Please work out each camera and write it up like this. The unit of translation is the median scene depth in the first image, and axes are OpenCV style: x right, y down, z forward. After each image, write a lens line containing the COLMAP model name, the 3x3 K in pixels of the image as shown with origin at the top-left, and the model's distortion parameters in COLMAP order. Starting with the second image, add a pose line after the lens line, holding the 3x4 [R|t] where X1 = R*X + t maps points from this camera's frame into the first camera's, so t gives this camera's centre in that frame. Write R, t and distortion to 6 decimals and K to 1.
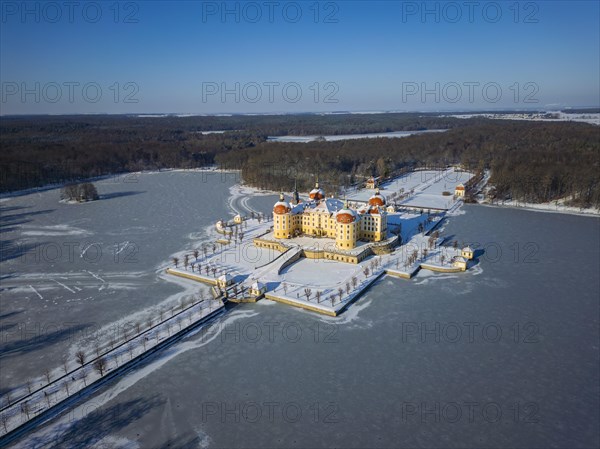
lens RADIAL K [[426.7, 0, 297.7], [0, 426.7, 225.6], [0, 0, 1]] dist [0.024088, -0.025043]
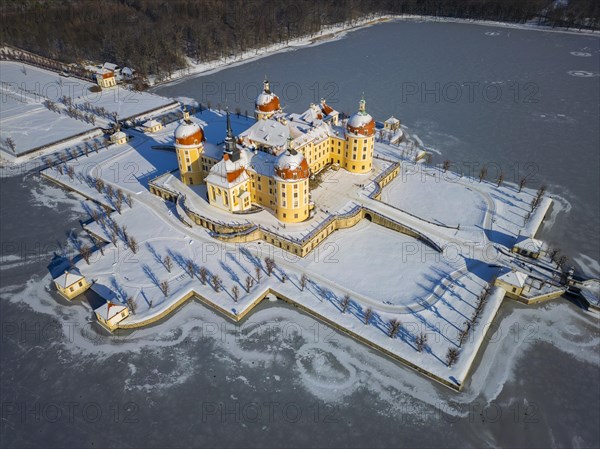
lens RADIAL K [[426.7, 0, 297.7], [0, 426.7, 225.6], [0, 0, 1]] dist [0.024088, -0.025043]
pose [[0.084893, -0.542250, 0.835918, -0.514285], [0.272002, 0.819693, 0.504102, -0.243774], [-0.958545, 0.184576, 0.217079, 0.913909]]
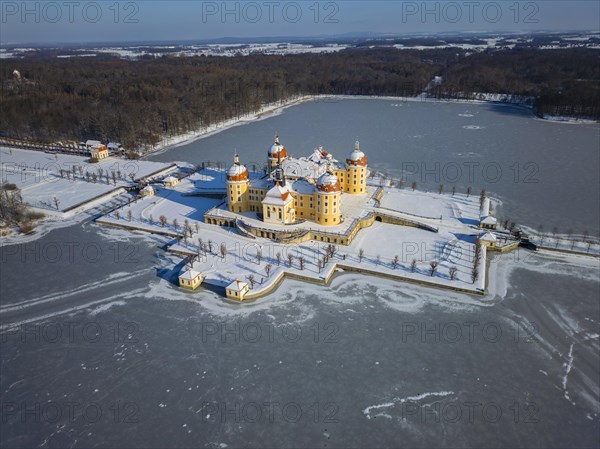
lens RADIAL K [[426.7, 0, 297.7], [0, 426.7, 225.6], [0, 0, 1]] dist [0.024088, -0.025043]
pose [[-0.147970, -0.385271, 0.910863, -0.730379], [0.278651, 0.867448, 0.412174, -0.298921], [-0.948925, 0.314802, -0.021000, 1.110598]]
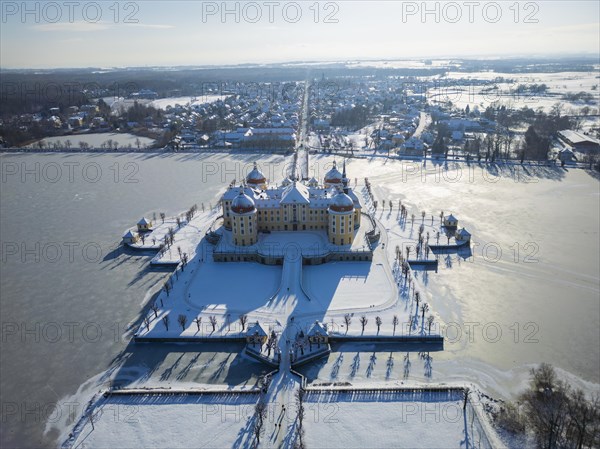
lens RADIAL K [[426.7, 0, 297.7], [0, 426.7, 225.6], [0, 0, 1]] dist [0.024088, -0.025043]
pose [[-0.866173, 0.211420, -0.452820, 0.469146], [-0.105618, 0.808192, 0.579371, -0.474596], [0.488456, 0.549661, -0.677704, 1.661366]]
